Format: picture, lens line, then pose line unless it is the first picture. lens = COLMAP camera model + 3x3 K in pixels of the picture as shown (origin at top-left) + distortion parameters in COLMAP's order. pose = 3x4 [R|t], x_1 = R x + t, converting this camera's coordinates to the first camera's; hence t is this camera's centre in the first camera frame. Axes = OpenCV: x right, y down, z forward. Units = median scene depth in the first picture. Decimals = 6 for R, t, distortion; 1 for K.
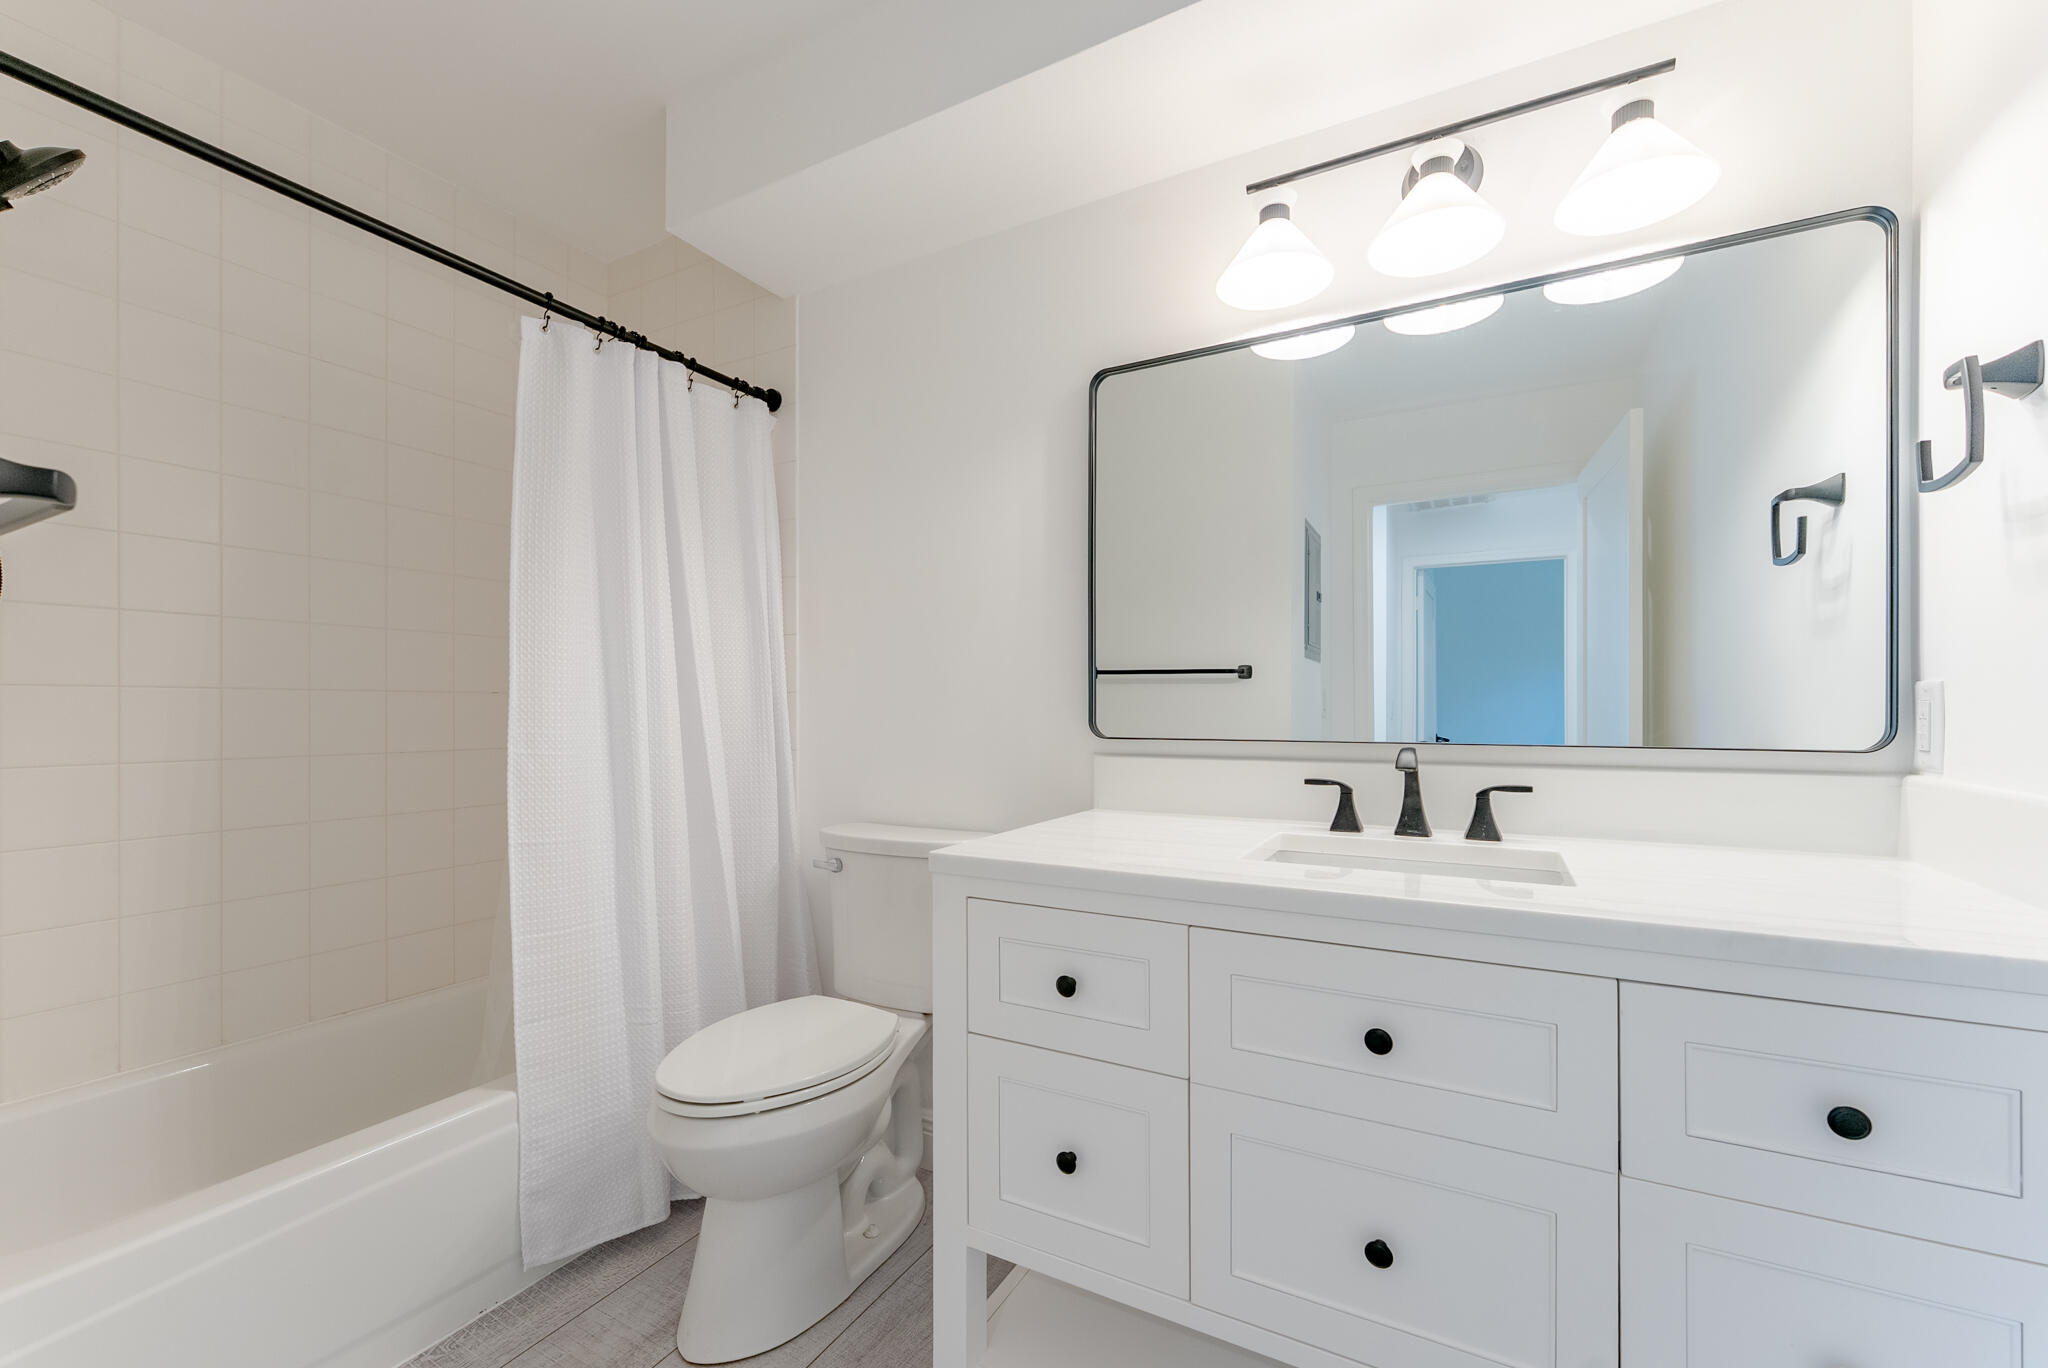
lens RADIAL K [[822.7, 0, 1014.8], [0, 822.7, 707.3], [0, 0, 1]] dist [0.001107, 0.000146]
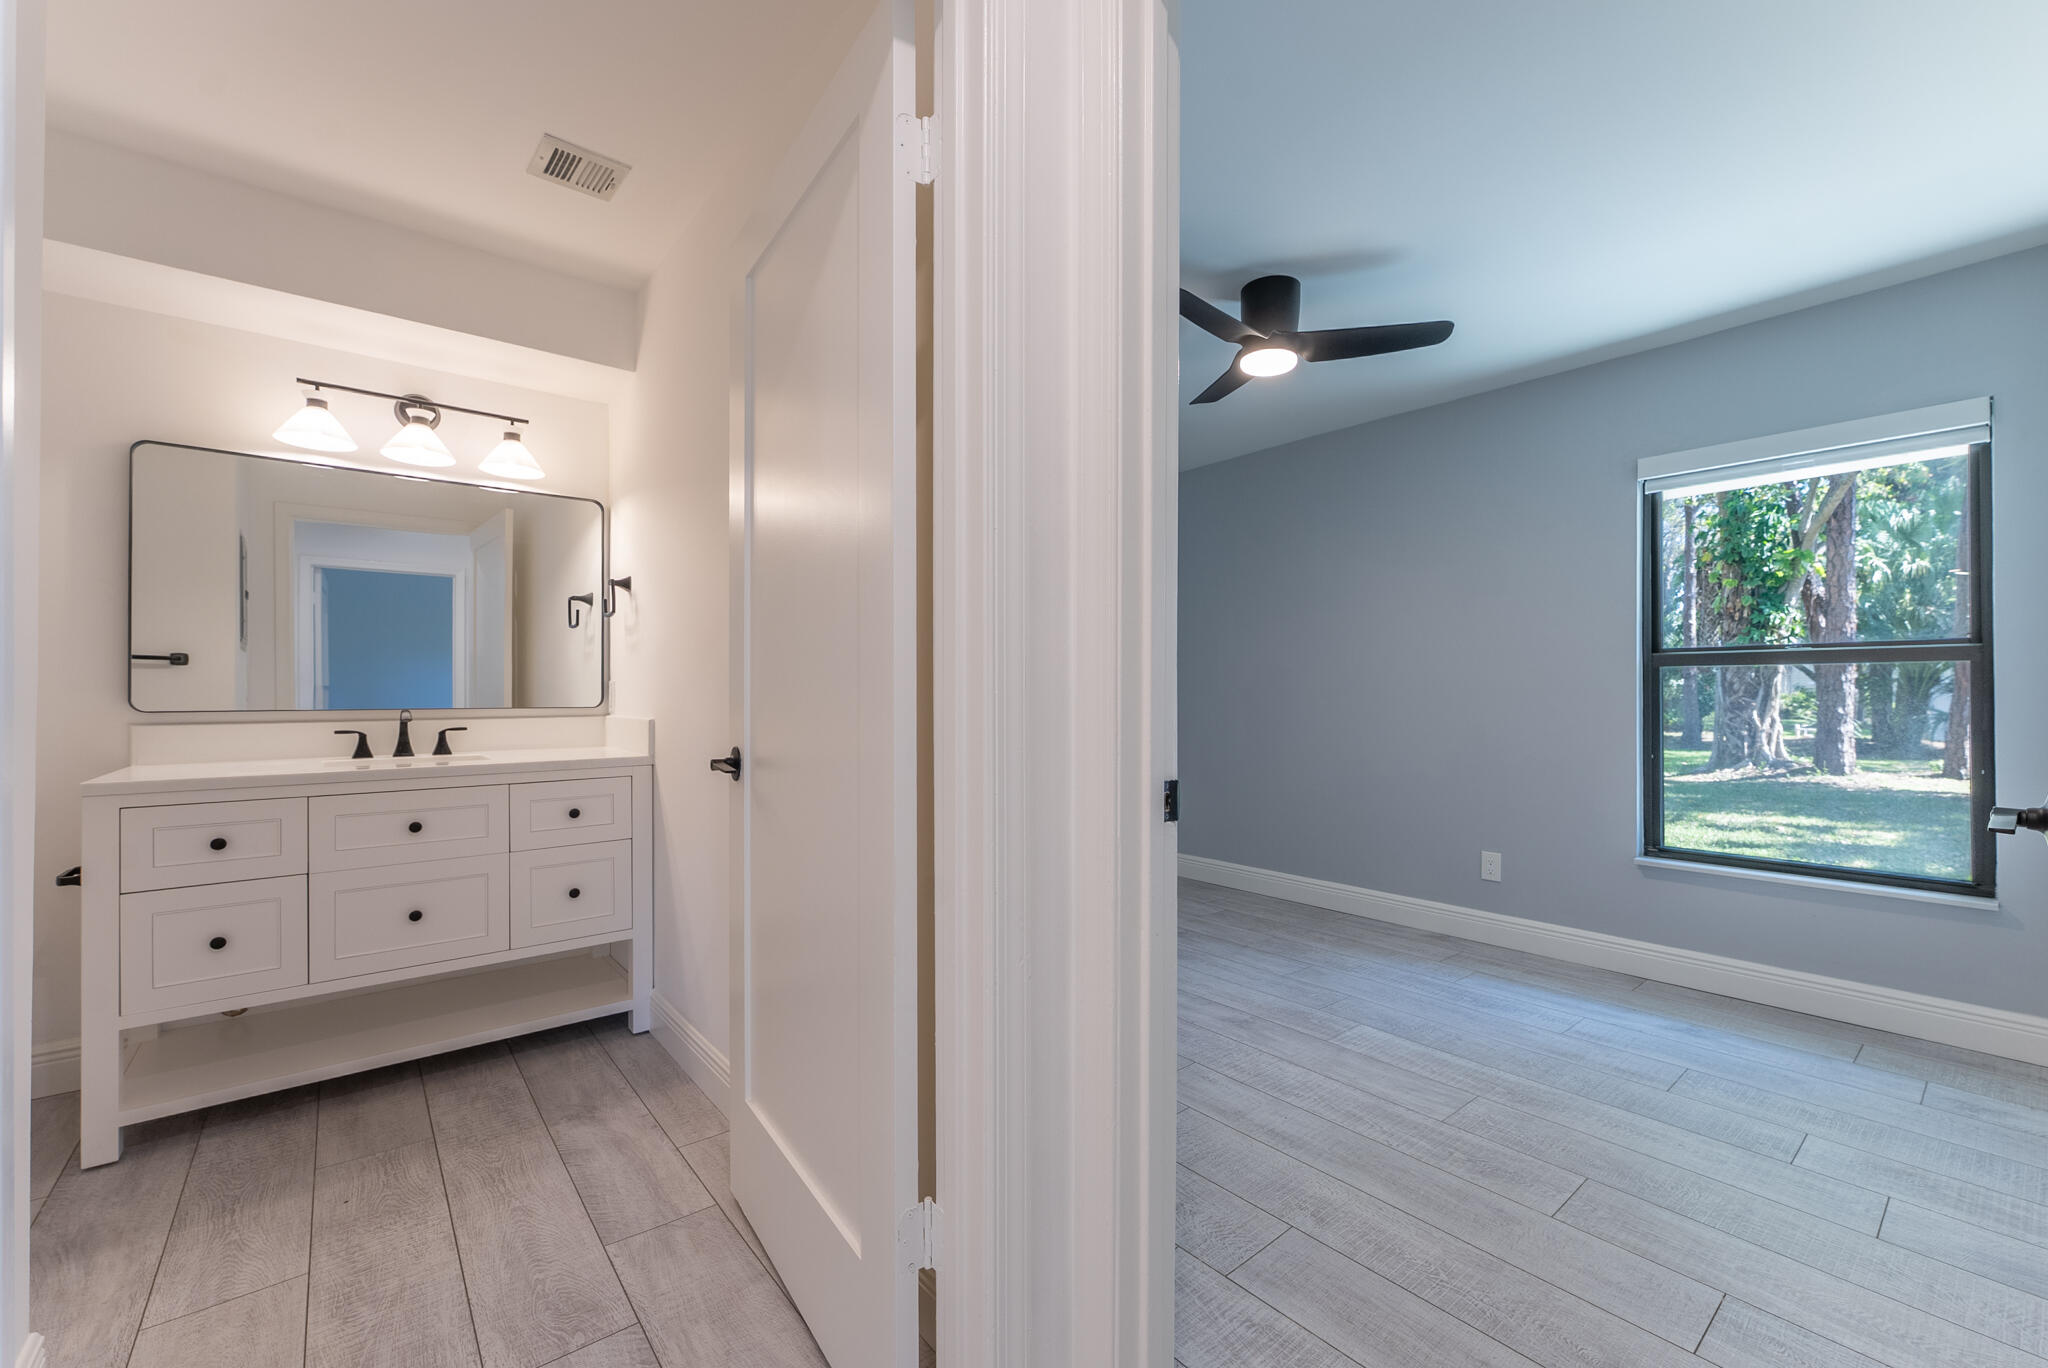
lens RADIAL K [[830.9, 0, 1025.5], [0, 830.9, 690.2], [0, 0, 1]] dist [0.000890, 0.000273]
pose [[0.352518, 0.002077, 0.935803, -0.804748], [0.001050, 0.999996, -0.002615, 0.007715], [-0.935804, 0.001905, 0.352514, -1.019916]]
